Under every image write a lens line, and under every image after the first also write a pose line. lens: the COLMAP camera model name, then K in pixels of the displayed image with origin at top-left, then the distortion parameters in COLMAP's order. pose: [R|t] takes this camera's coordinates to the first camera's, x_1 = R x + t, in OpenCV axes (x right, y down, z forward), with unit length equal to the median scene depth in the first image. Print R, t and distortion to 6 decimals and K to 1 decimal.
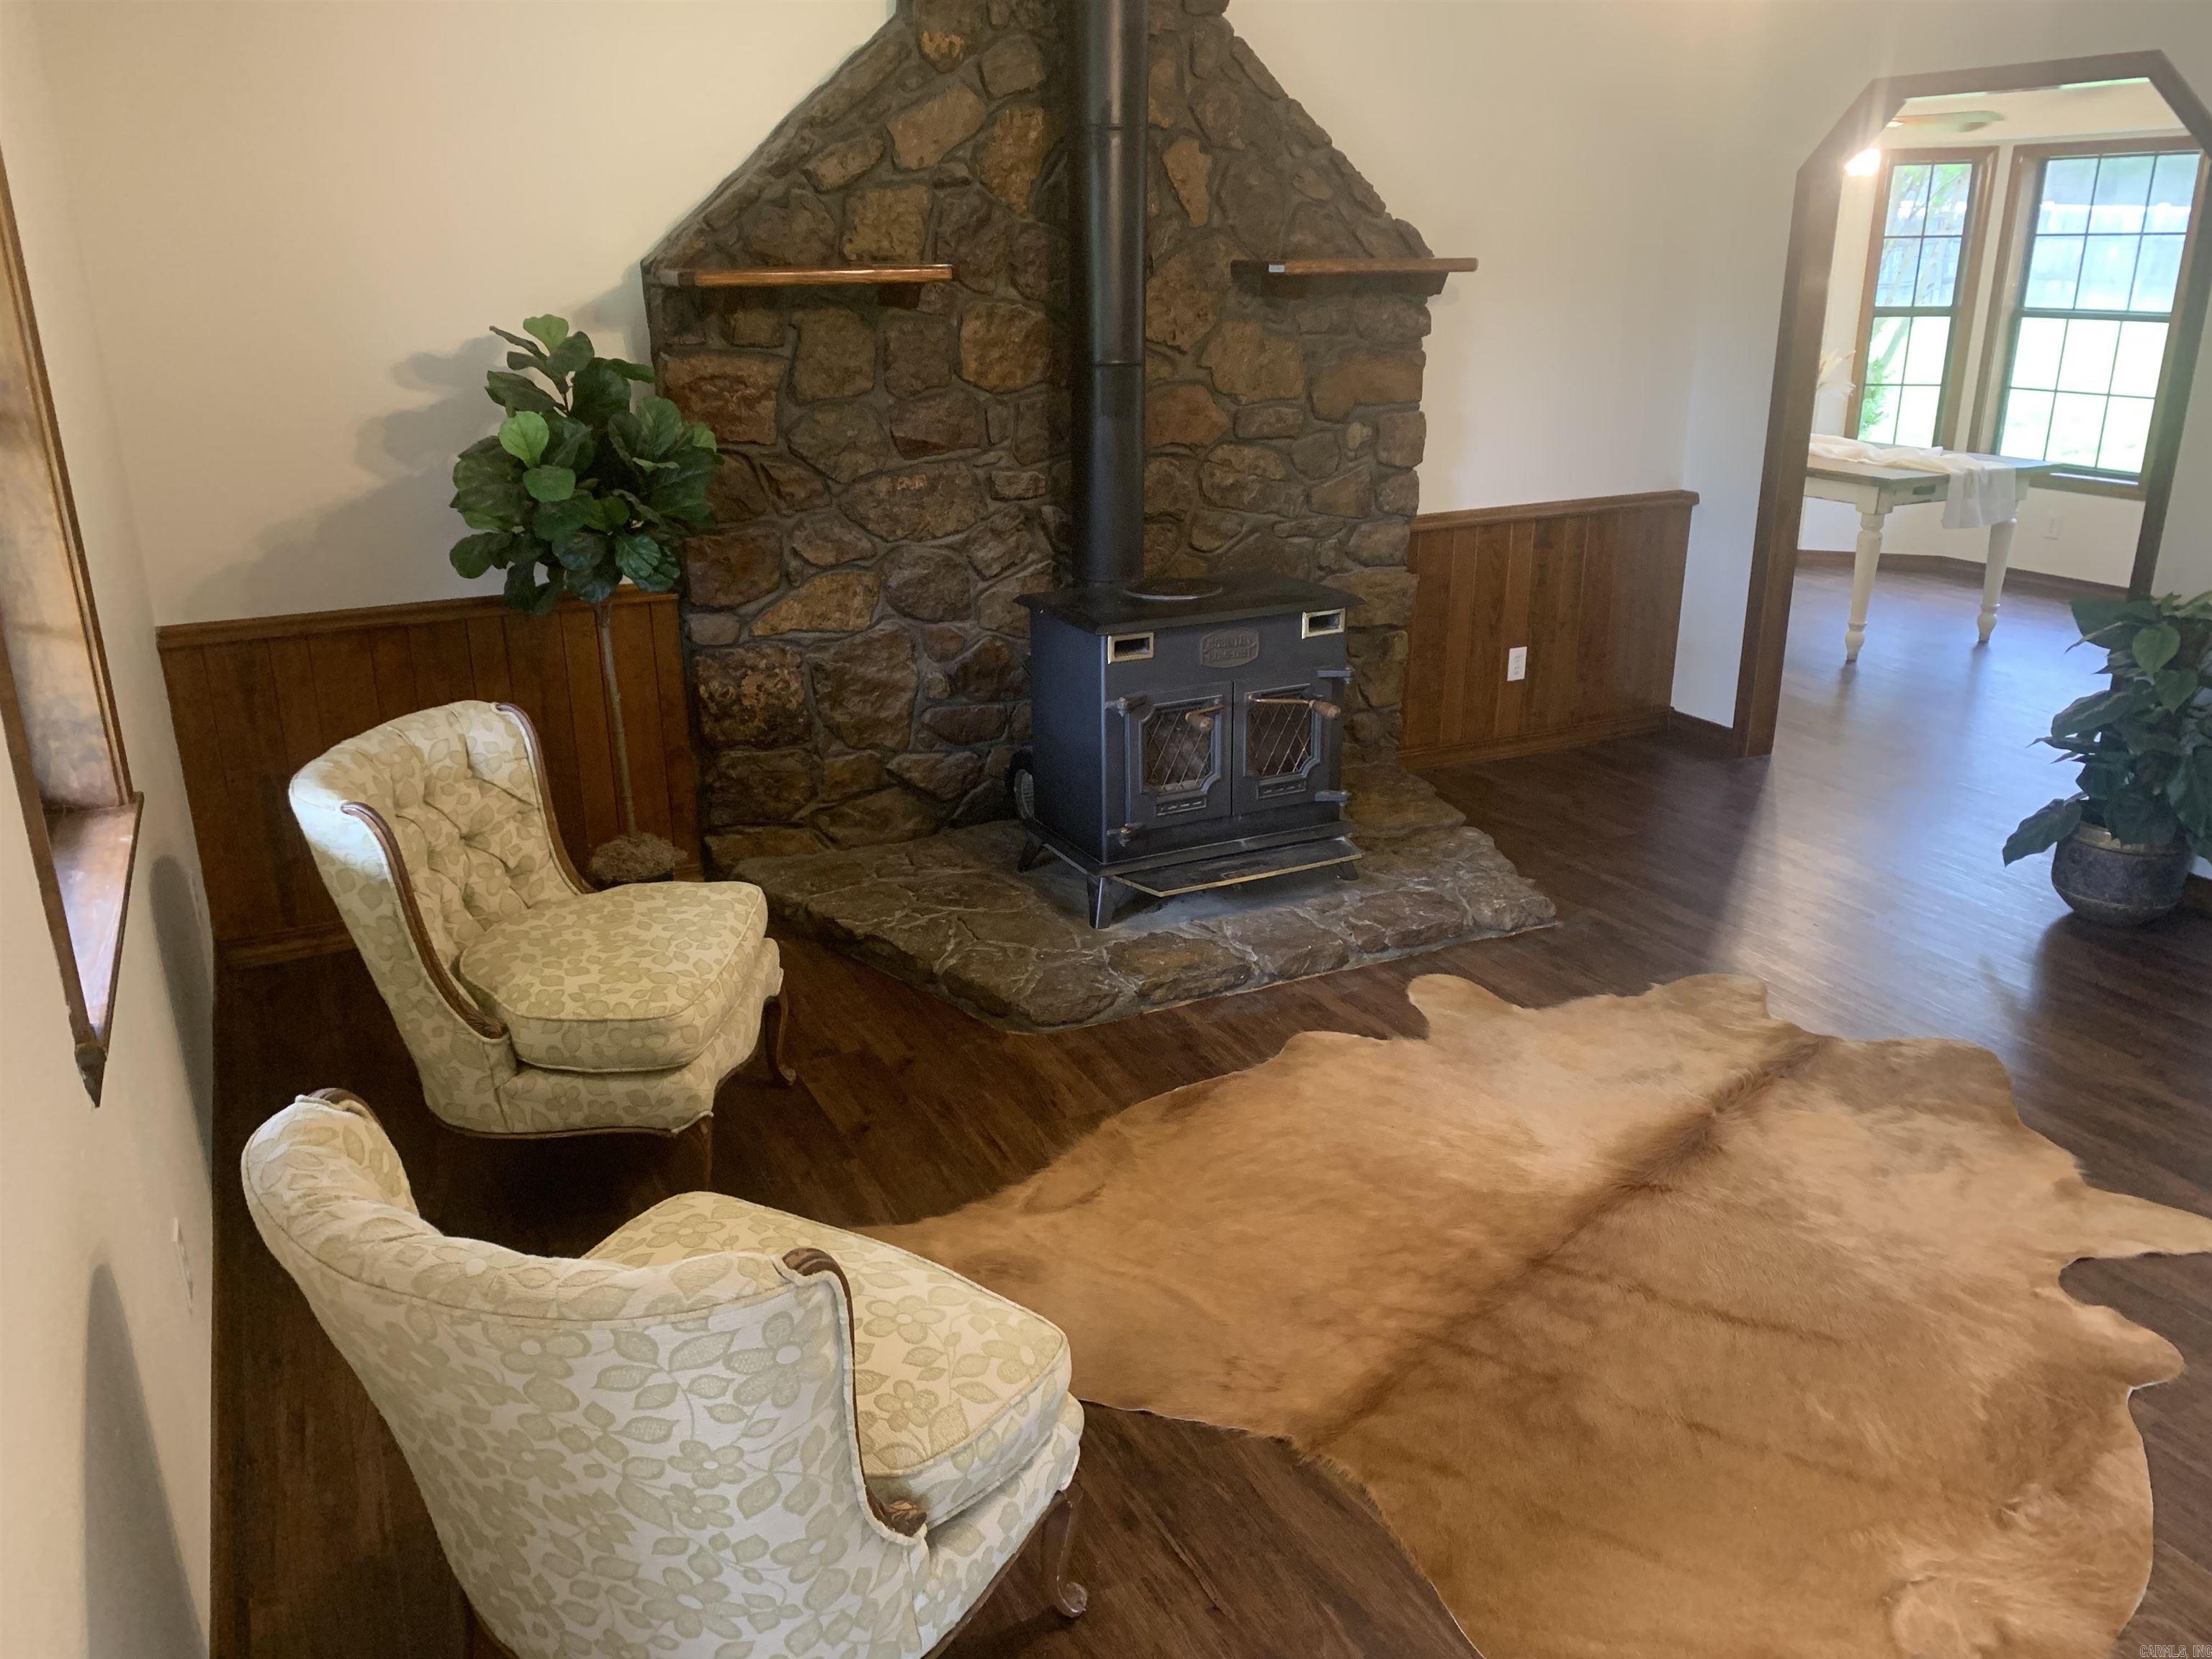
lens RADIAL K [[1724.7, 0, 1176.1], [0, 1724.7, 807.1], [0, 0, 1]] dist [0.013996, -0.014725]
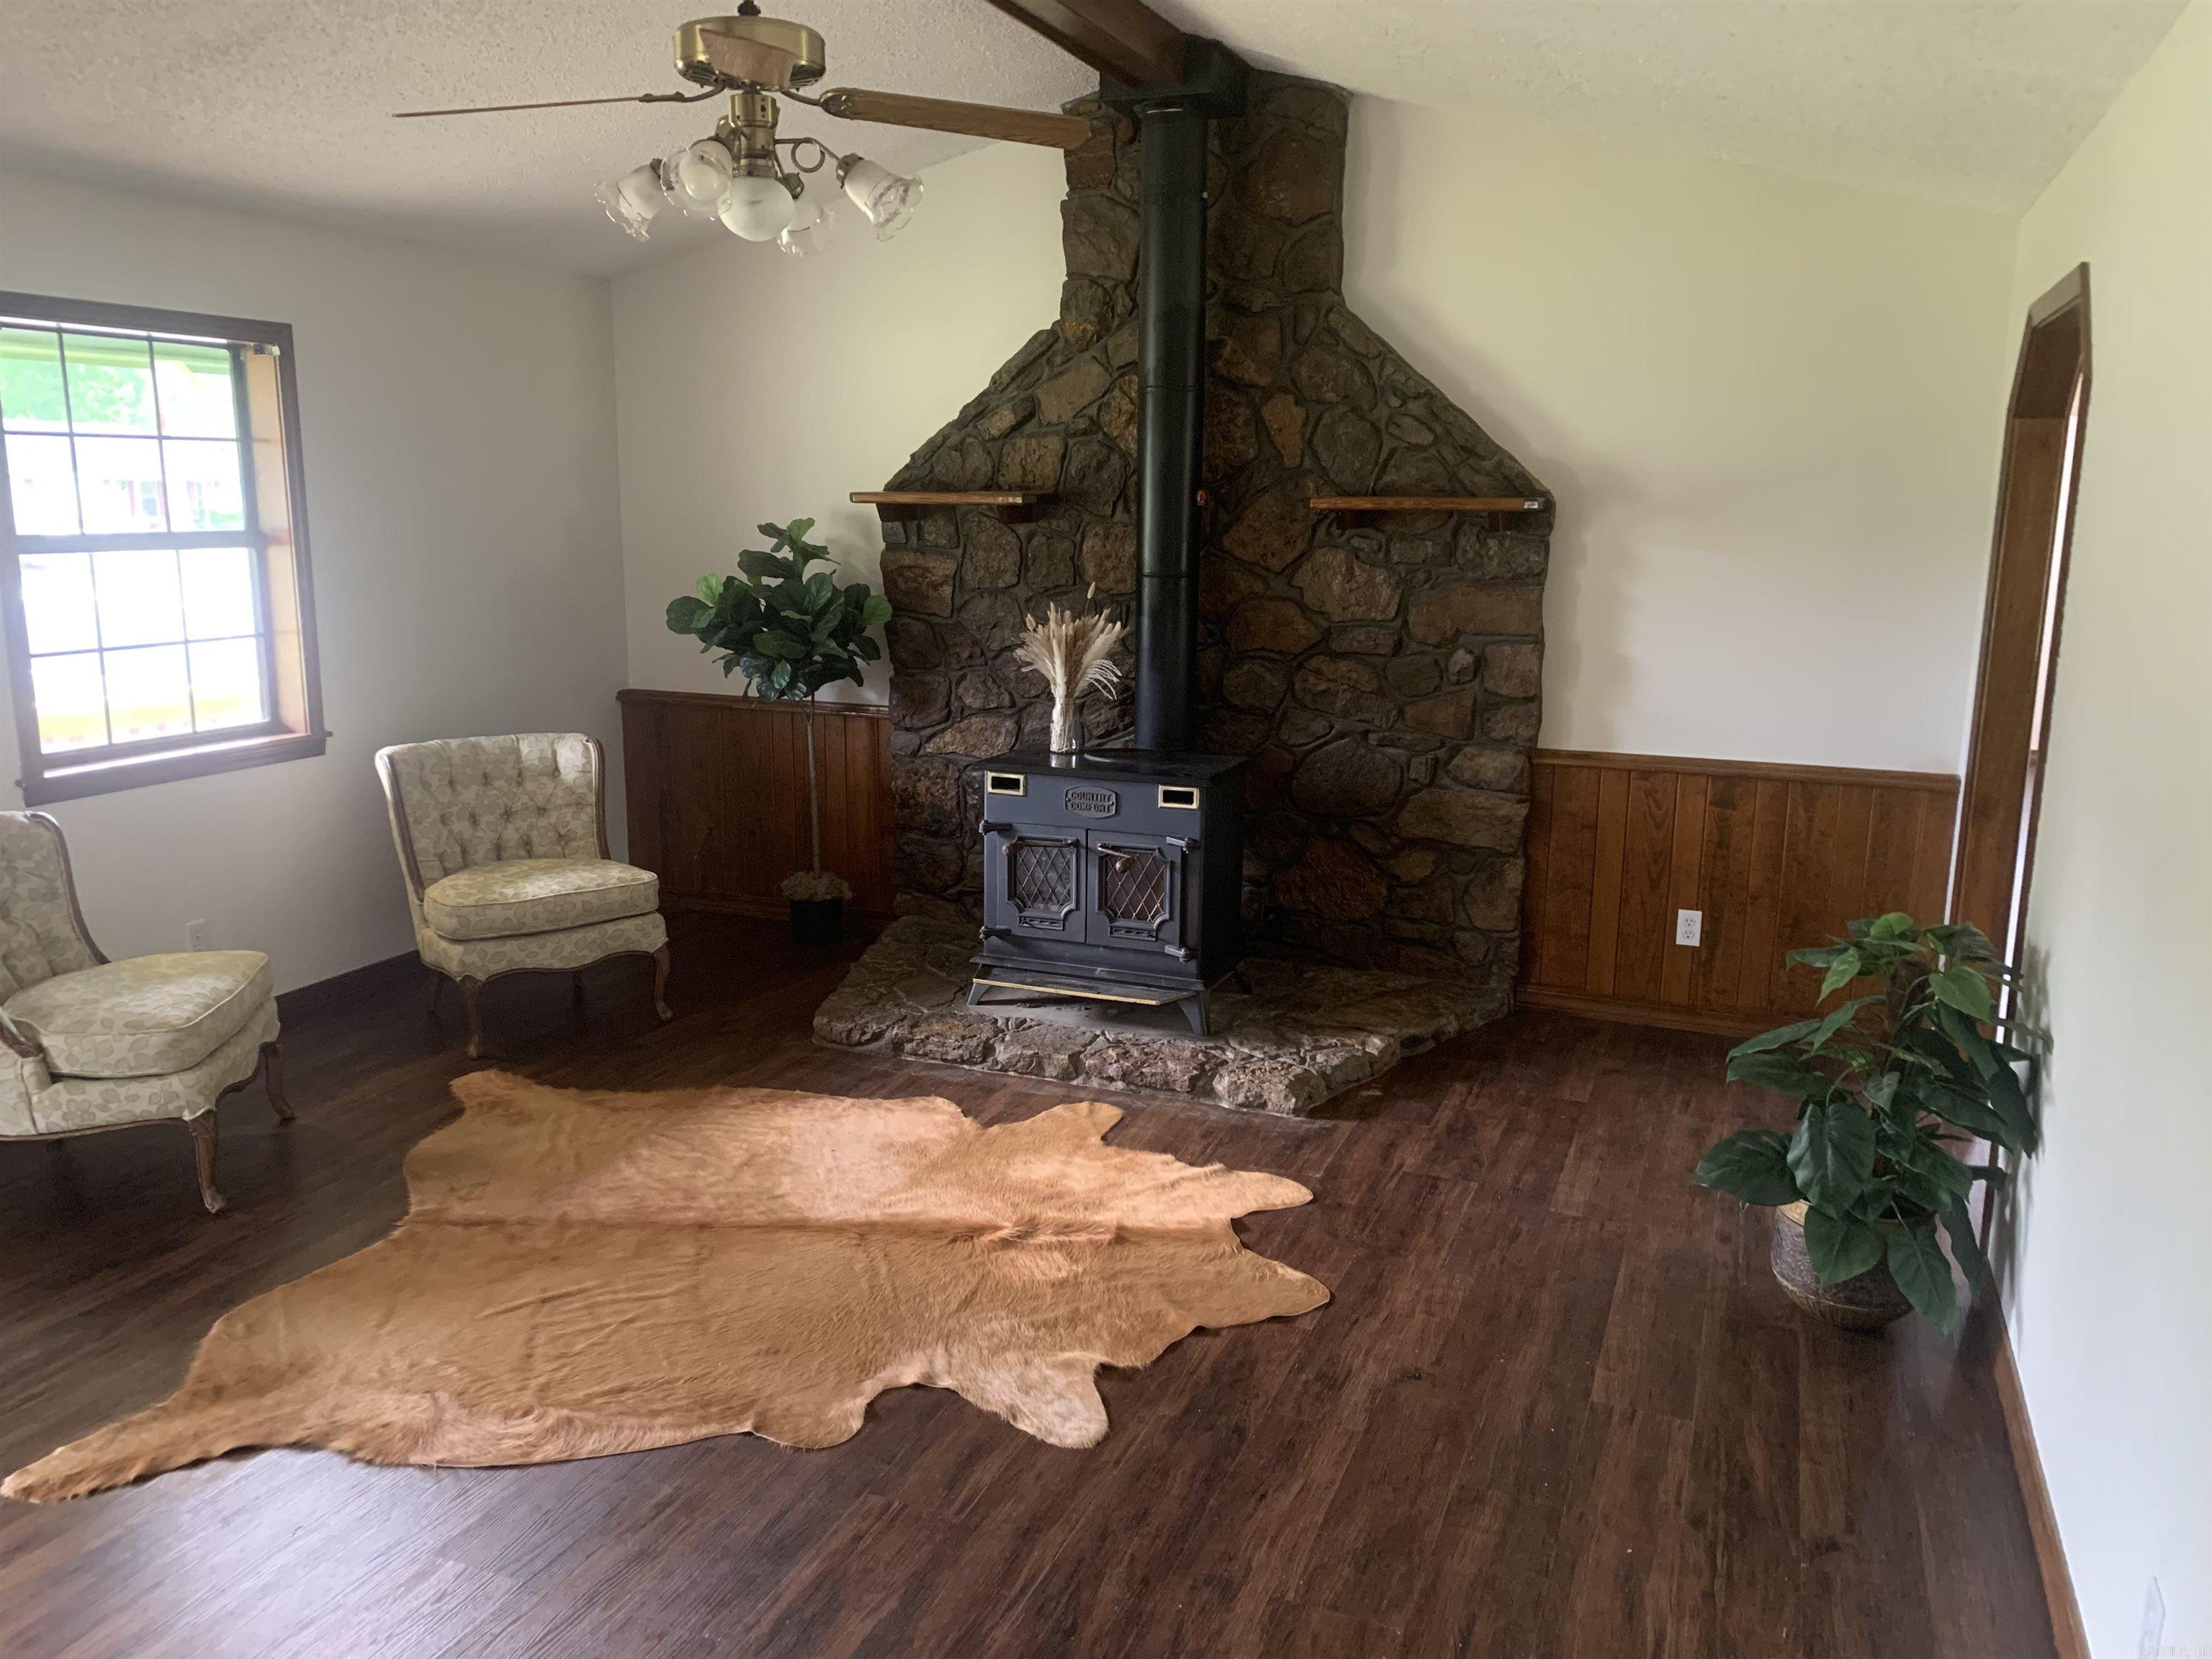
lens RADIAL K [[1724.7, 0, 1122.0], [0, 1724.7, 841.9], [0, 0, 1]] dist [0.013996, -0.014725]
pose [[0.658759, 0.163272, -0.734424, 0.865665], [-0.249323, 0.968384, -0.008353, -0.056504], [0.709841, 0.188611, 0.678639, 0.186999]]
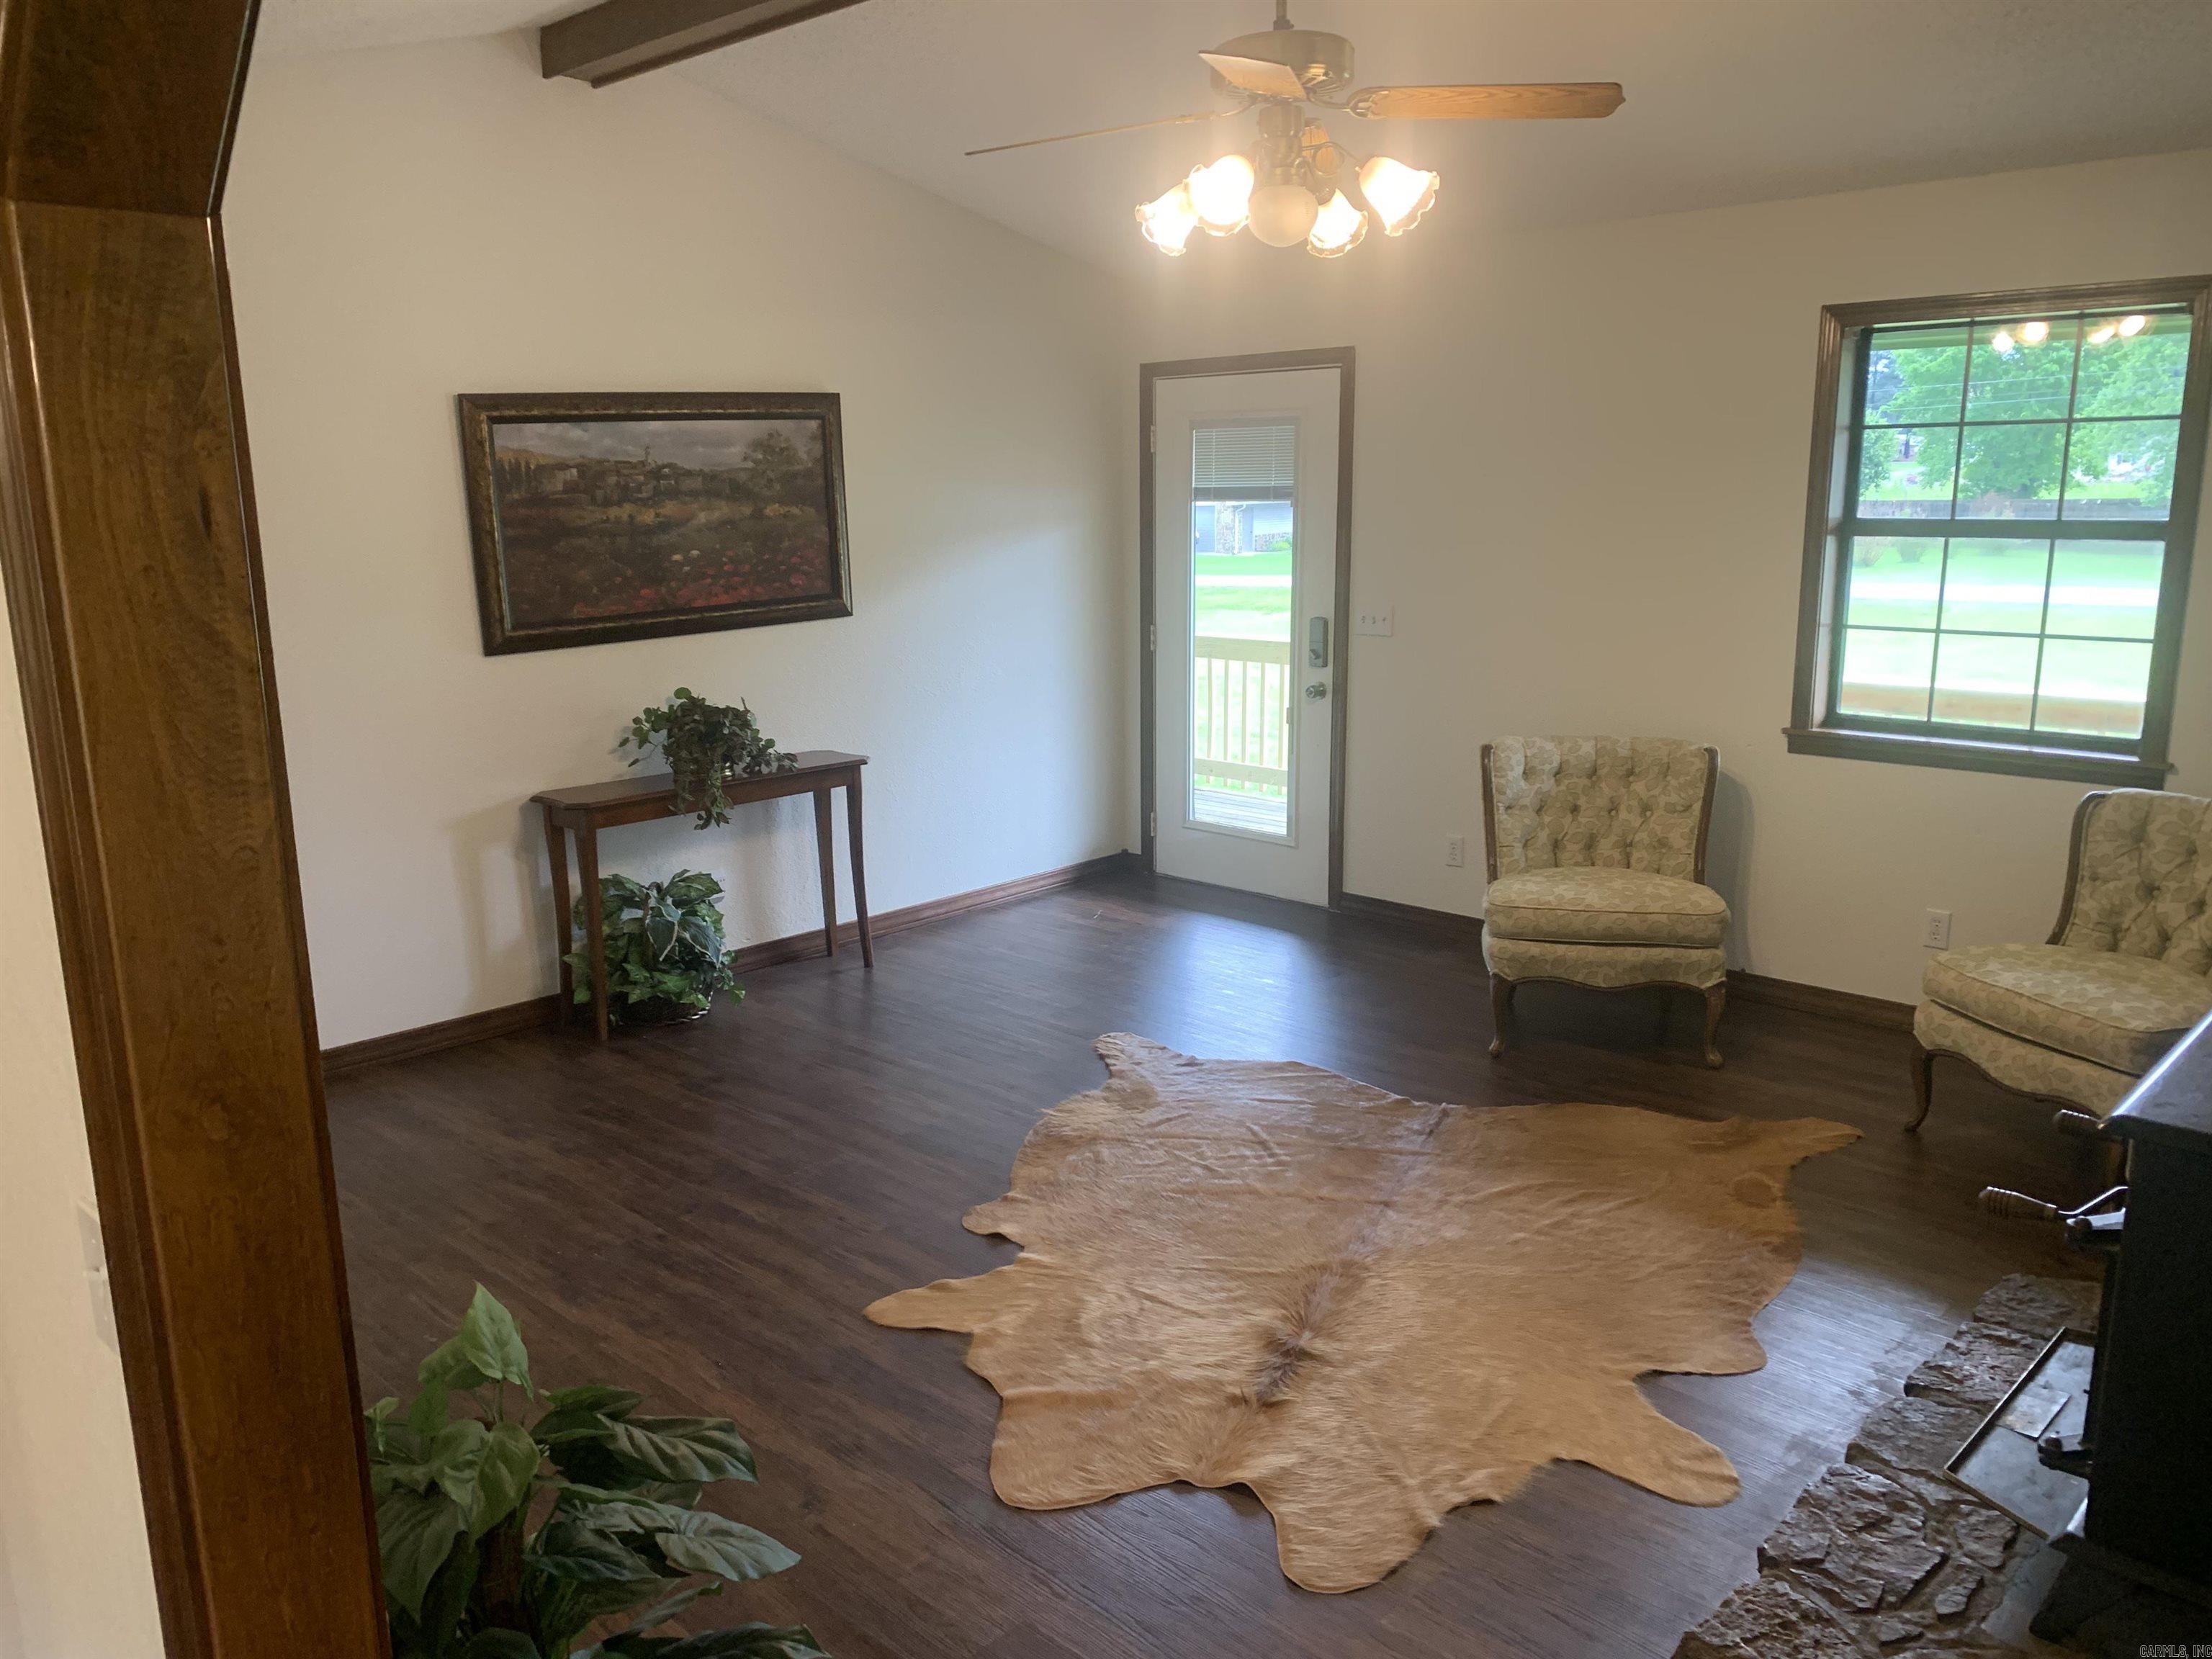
lens RADIAL K [[1724.7, 0, 1081.2], [0, 1724.7, 873.5], [0, 0, 1]] dist [0.013996, -0.014725]
pose [[-0.956662, 0.084811, -0.278577, 0.516402], [-0.071361, 0.859199, 0.506641, -0.397192], [0.282322, 0.504563, -0.815911, 1.221029]]
